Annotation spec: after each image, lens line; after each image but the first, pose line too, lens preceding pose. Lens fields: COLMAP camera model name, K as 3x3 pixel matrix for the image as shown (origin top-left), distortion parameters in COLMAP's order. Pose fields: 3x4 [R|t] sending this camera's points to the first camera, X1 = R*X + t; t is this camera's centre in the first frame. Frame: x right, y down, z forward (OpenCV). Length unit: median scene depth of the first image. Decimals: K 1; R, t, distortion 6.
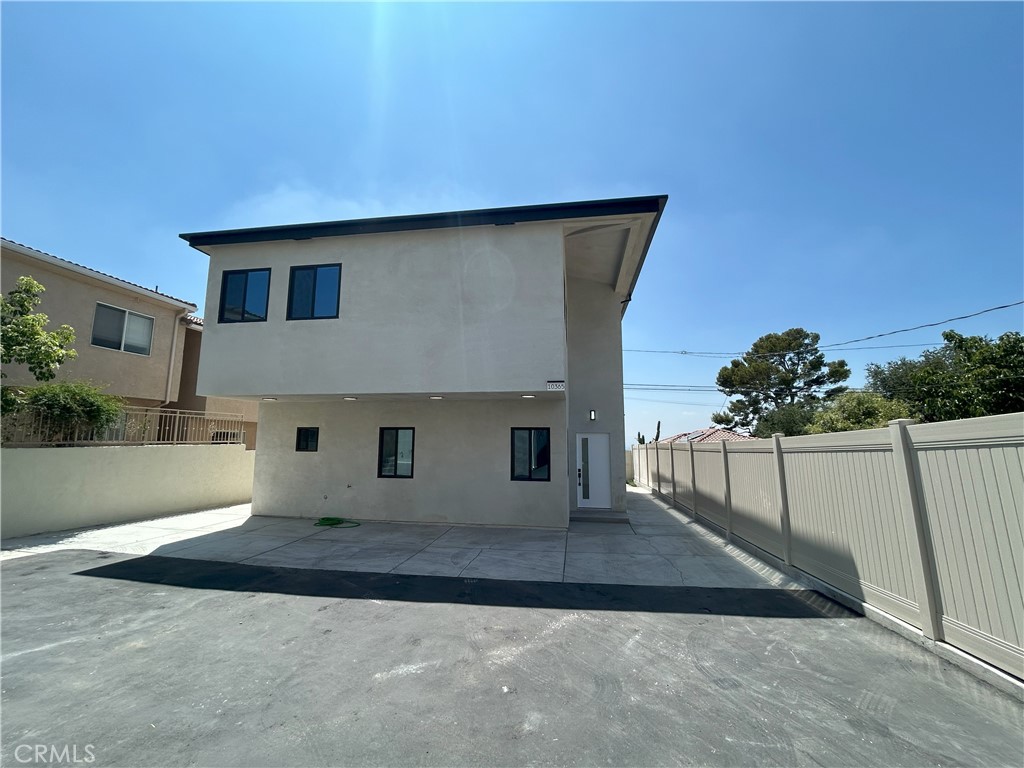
lens RADIAL K [[410.4, 0, 510.2], [0, 410.4, 383.9], [0, 0, 1]] dist [-0.001216, 0.000778]
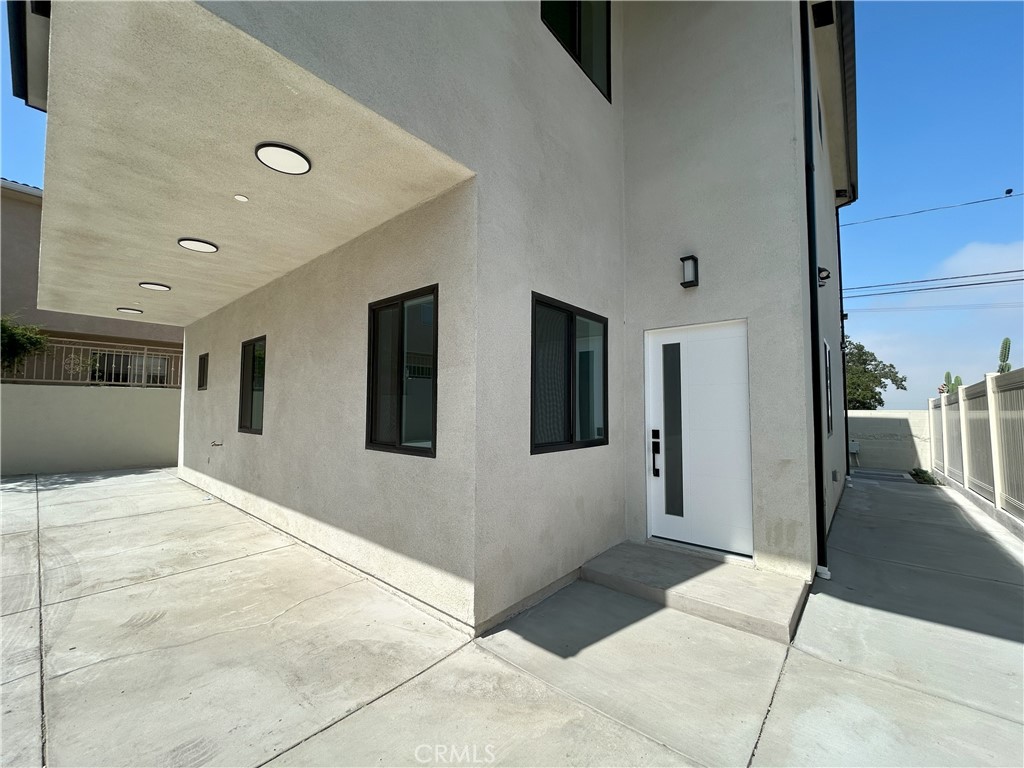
lens RADIAL K [[410.4, 0, 510.2], [0, 410.4, 383.9], [0, 0, 1]] dist [-0.001216, 0.000778]
pose [[0.852319, -0.030495, -0.522132, 0.251181], [0.068794, 0.996162, 0.054117, 0.139939], [0.518478, -0.082045, 0.851146, 0.636877]]
